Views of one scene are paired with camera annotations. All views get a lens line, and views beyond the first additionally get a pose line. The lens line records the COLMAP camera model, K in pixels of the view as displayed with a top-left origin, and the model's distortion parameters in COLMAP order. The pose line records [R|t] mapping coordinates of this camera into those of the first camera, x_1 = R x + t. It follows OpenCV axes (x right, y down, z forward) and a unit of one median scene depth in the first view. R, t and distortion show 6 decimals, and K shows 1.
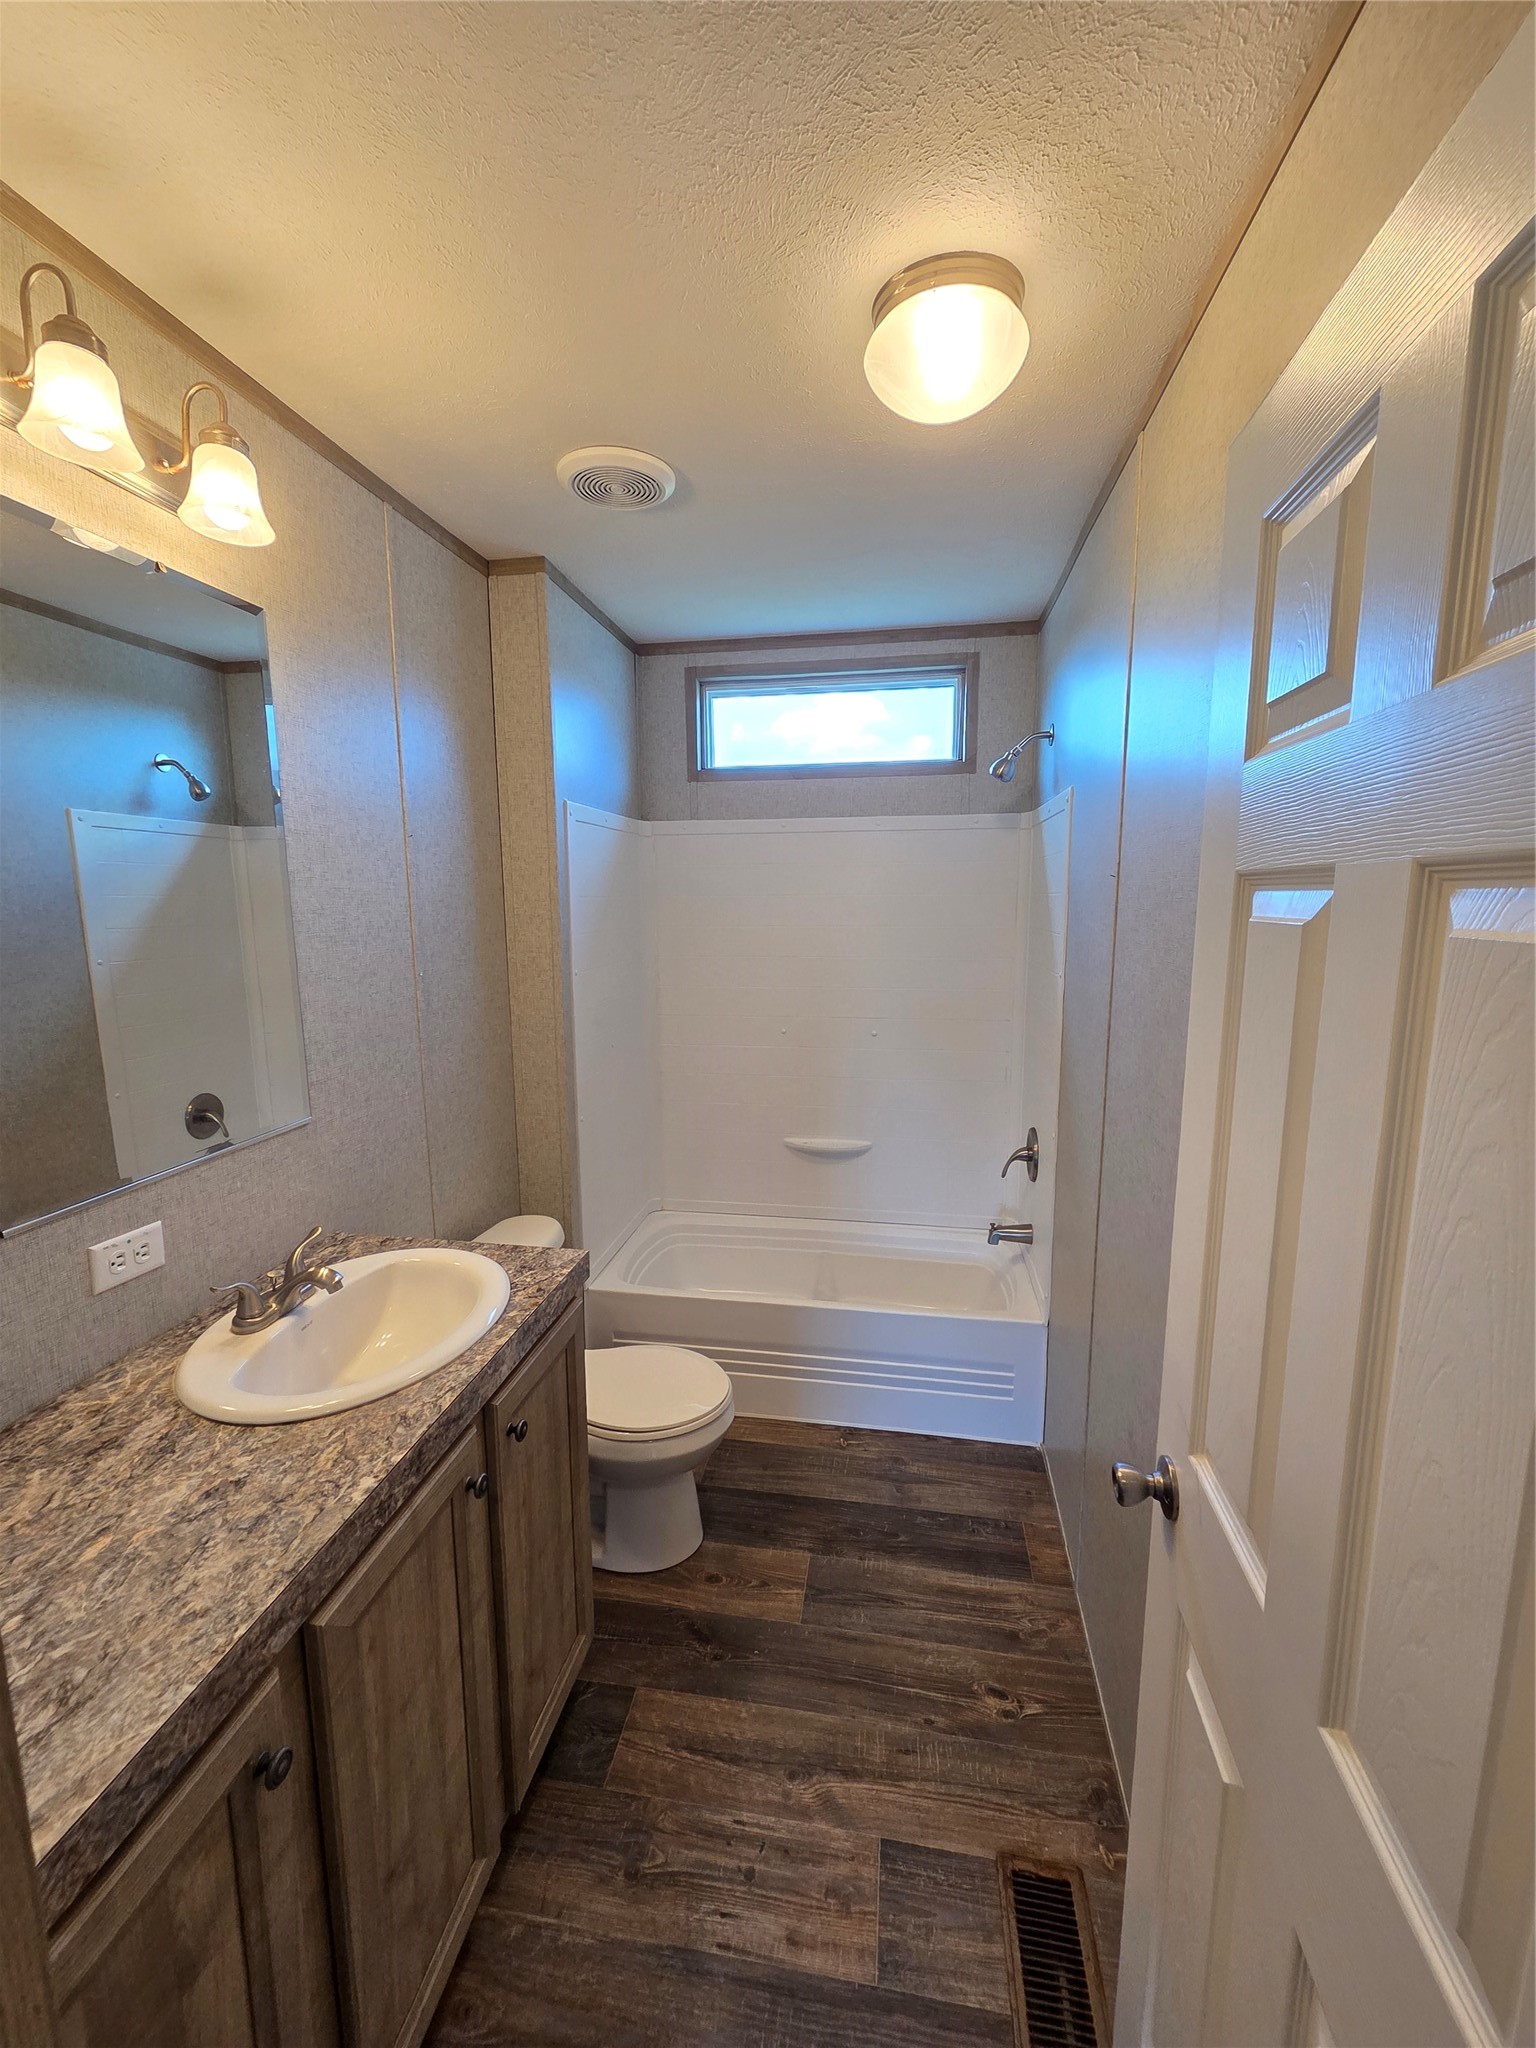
lens RADIAL K [[831.3, 0, 763.8], [0, 831.3, 1011.3], [0, 0, 1]] dist [-0.001694, 0.000748]
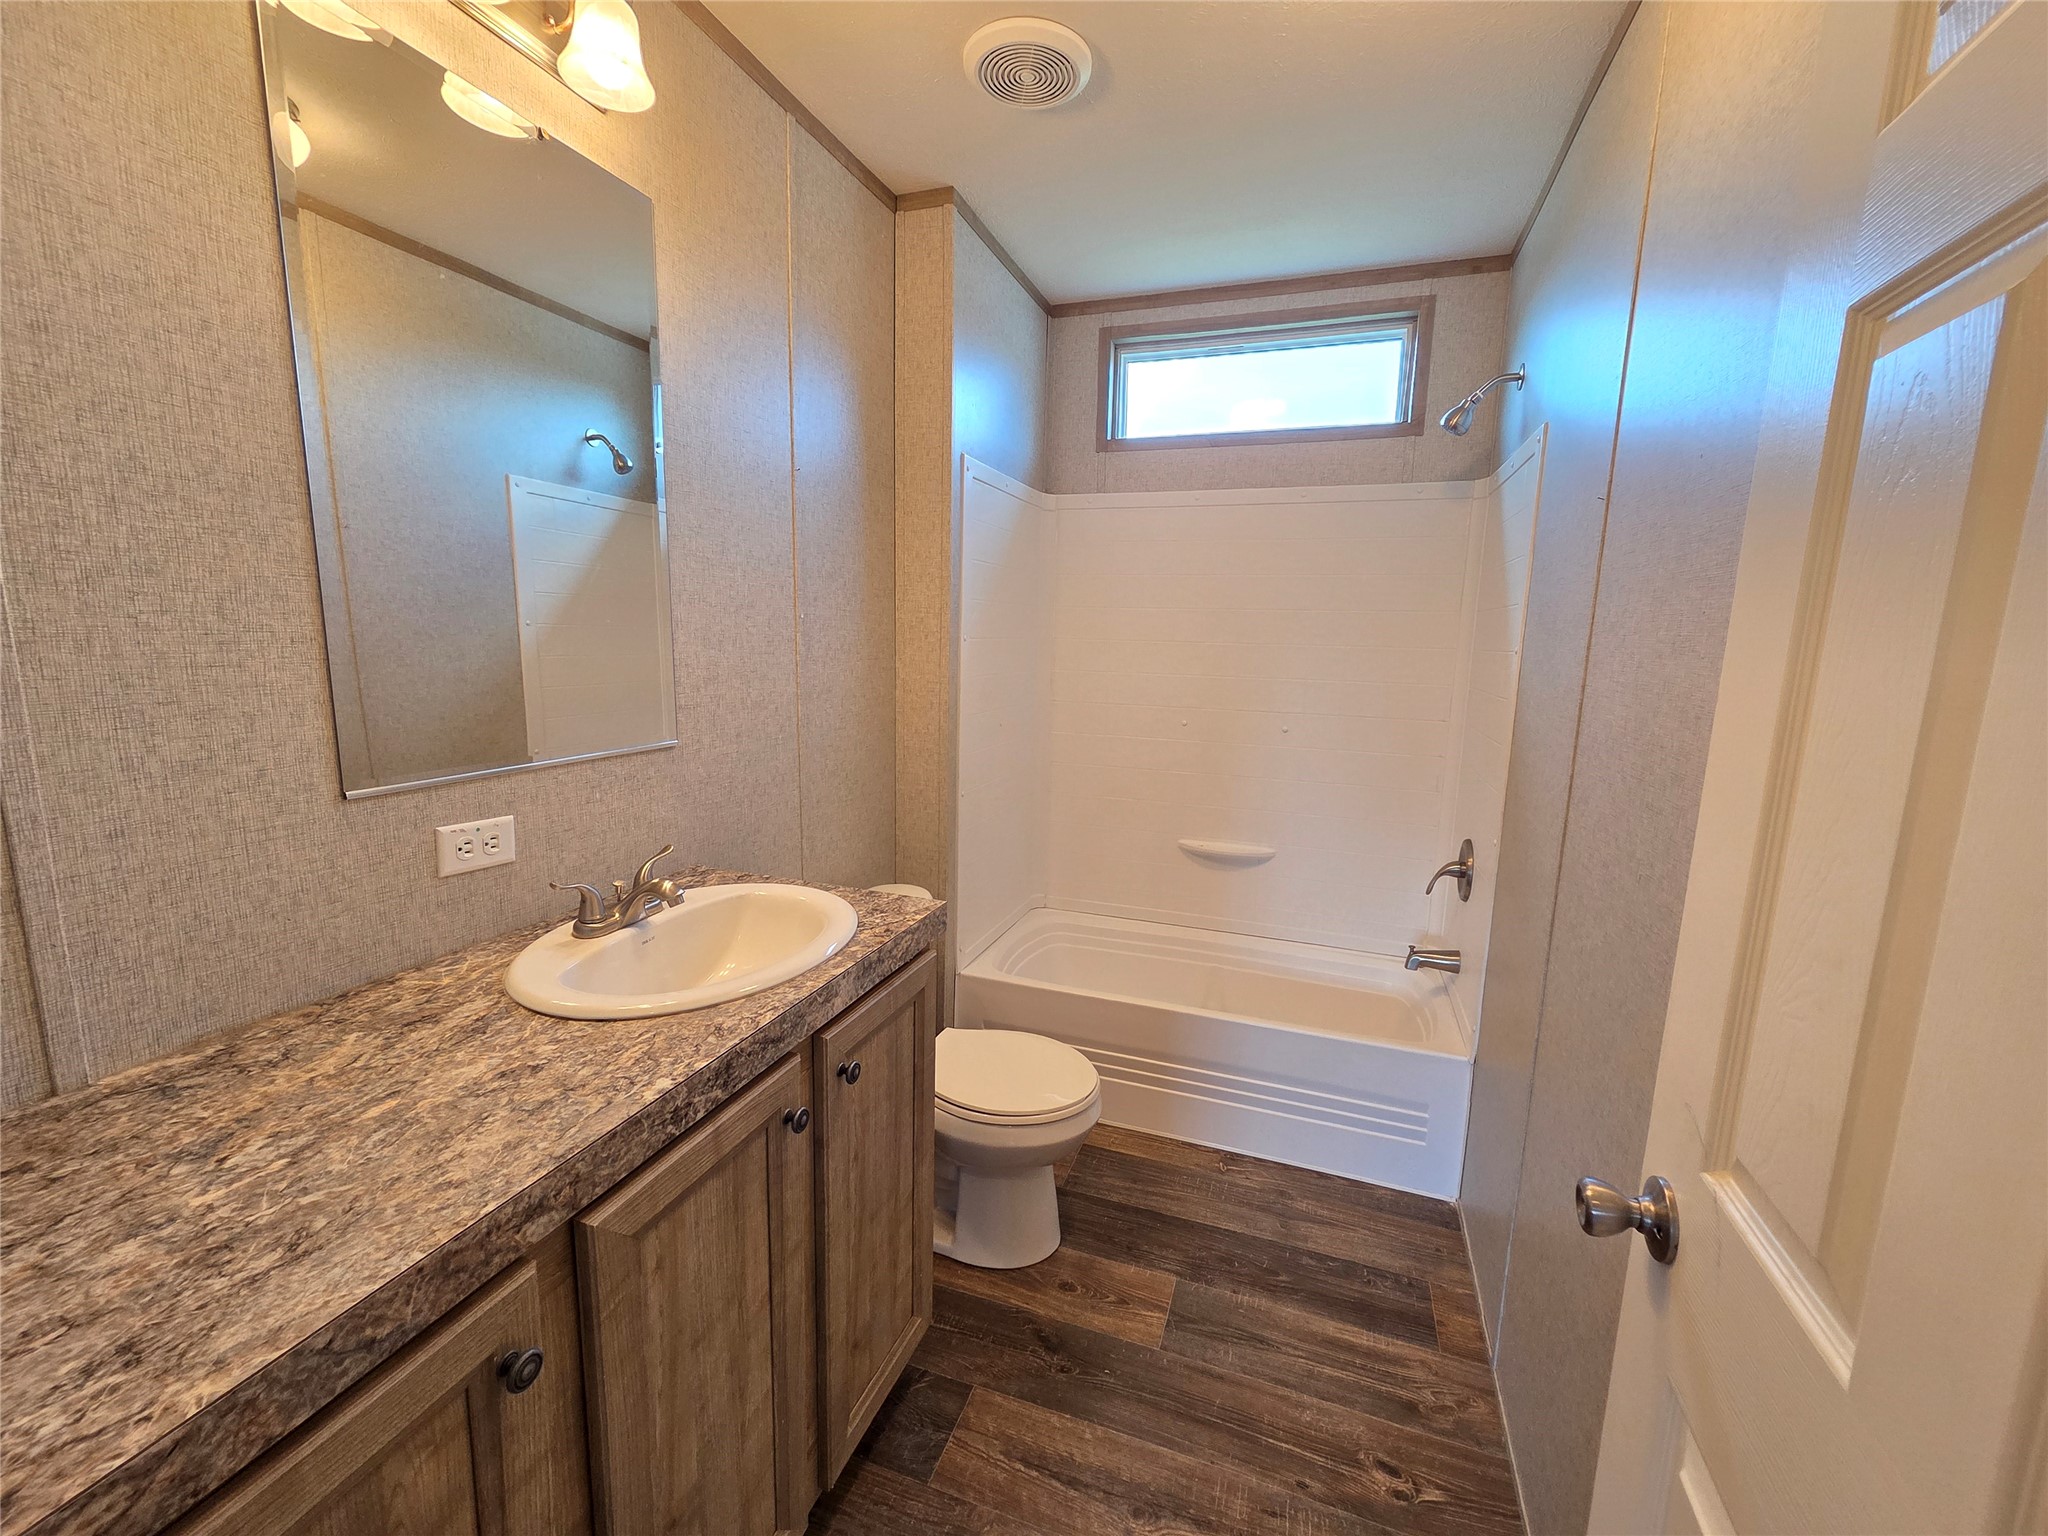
lens RADIAL K [[831.3, 0, 1035.3], [0, 831.3, 761.7], [0, 0, 1]] dist [-0.001694, 0.000748]
pose [[0.985088, 0.057283, -0.162234, 0.022056], [-0.055756, 0.998347, 0.013952, 0.105816], [0.162765, -0.004698, 0.986654, 0.105602]]
